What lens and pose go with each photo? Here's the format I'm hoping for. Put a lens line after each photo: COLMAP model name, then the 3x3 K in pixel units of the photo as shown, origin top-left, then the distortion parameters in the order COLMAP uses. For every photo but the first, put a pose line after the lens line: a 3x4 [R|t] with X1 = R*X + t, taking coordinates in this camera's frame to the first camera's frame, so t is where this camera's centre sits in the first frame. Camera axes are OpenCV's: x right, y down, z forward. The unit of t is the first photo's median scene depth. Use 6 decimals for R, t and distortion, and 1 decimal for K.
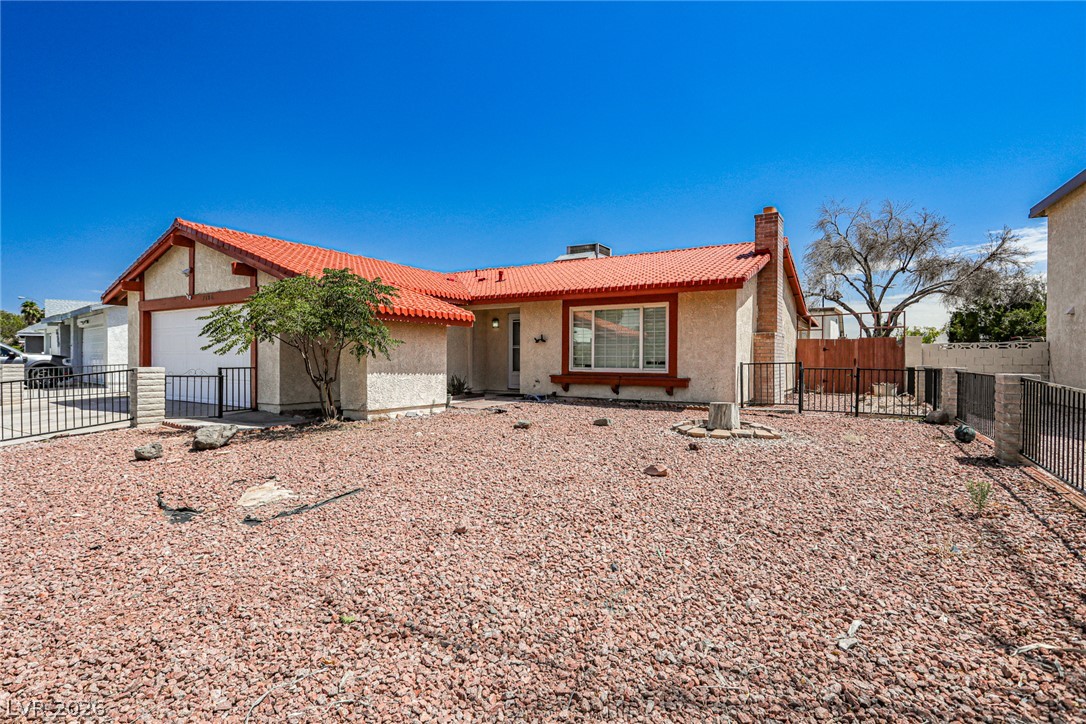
lens RADIAL K [[589.2, 0, 538.9], [0, 589.2, 363.0], [0, 0, 1]] dist [-0.012101, 0.003950]
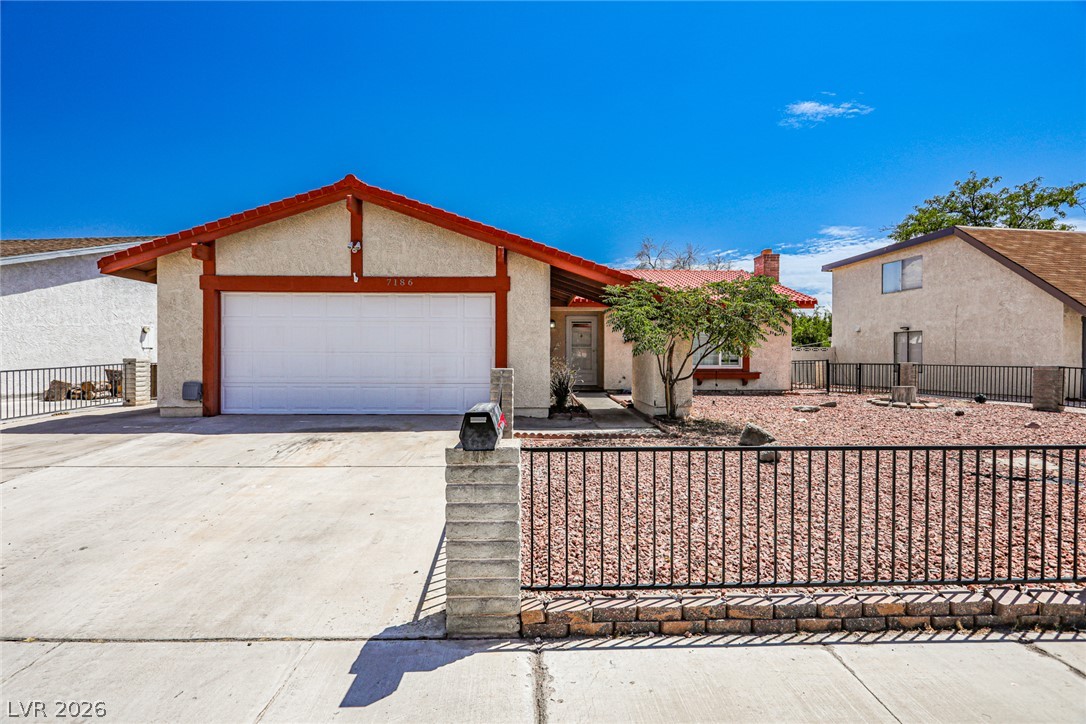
lens RADIAL K [[542.7, 0, 538.7], [0, 542.7, 360.6], [0, 0, 1]] dist [0.003122, -0.000007]
pose [[0.801201, -0.004938, 0.598376, -0.816625], [0.003164, 0.999987, 0.004017, -0.006434], [-0.598388, -0.001325, 0.801206, 0.283017]]
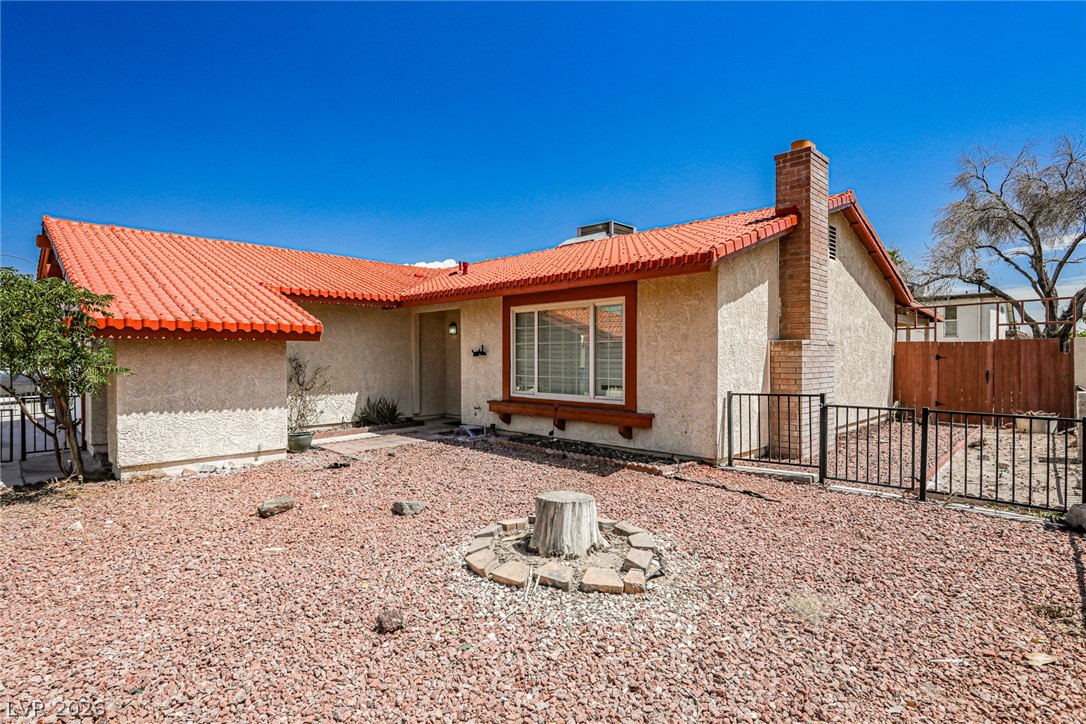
lens RADIAL K [[589.2, 0, 543.2], [0, 589.2, 361.5], [0, 0, 1]] dist [-0.012101, 0.003950]
pose [[0.973487, -0.005341, -0.228679, 0.263725], [0.006721, 0.999964, 0.005256, -0.032794], [0.228643, -0.006653, 0.973488, 0.319132]]
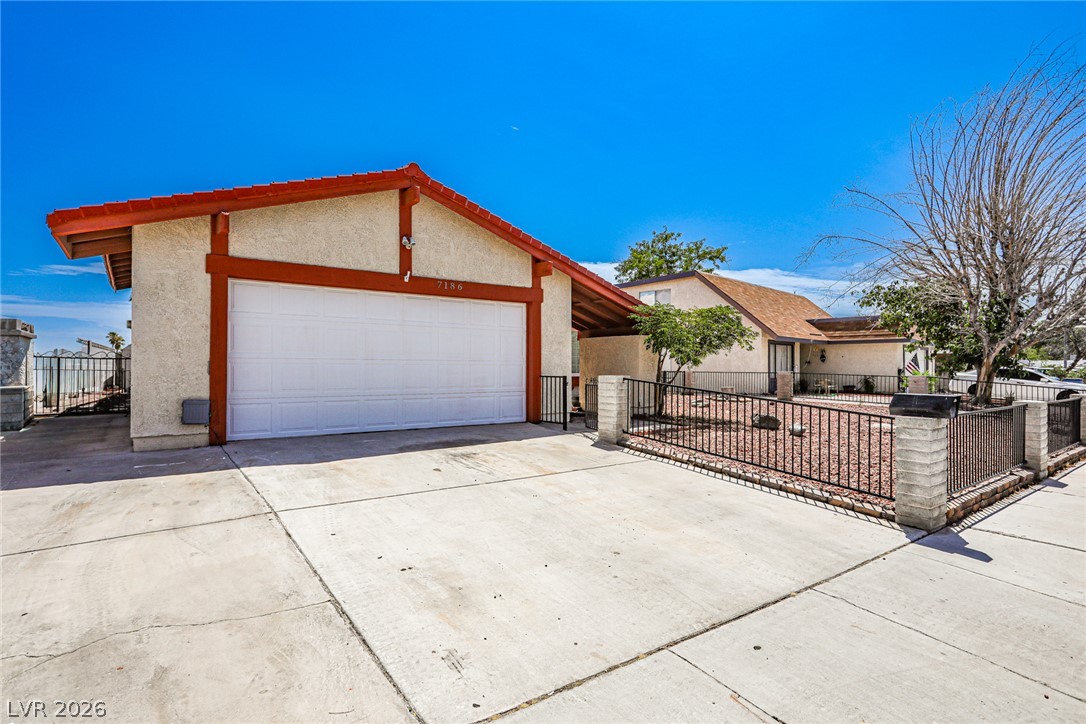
lens RADIAL K [[589.2, 0, 541.1], [0, 589.2, 363.2], [0, 0, 1]] dist [-0.012101, 0.003950]
pose [[0.279201, 0.004133, 0.960224, -1.194654], [0.003784, 0.999978, -0.005404, -0.007124], [-0.960225, 0.005143, 0.279180, 0.648037]]
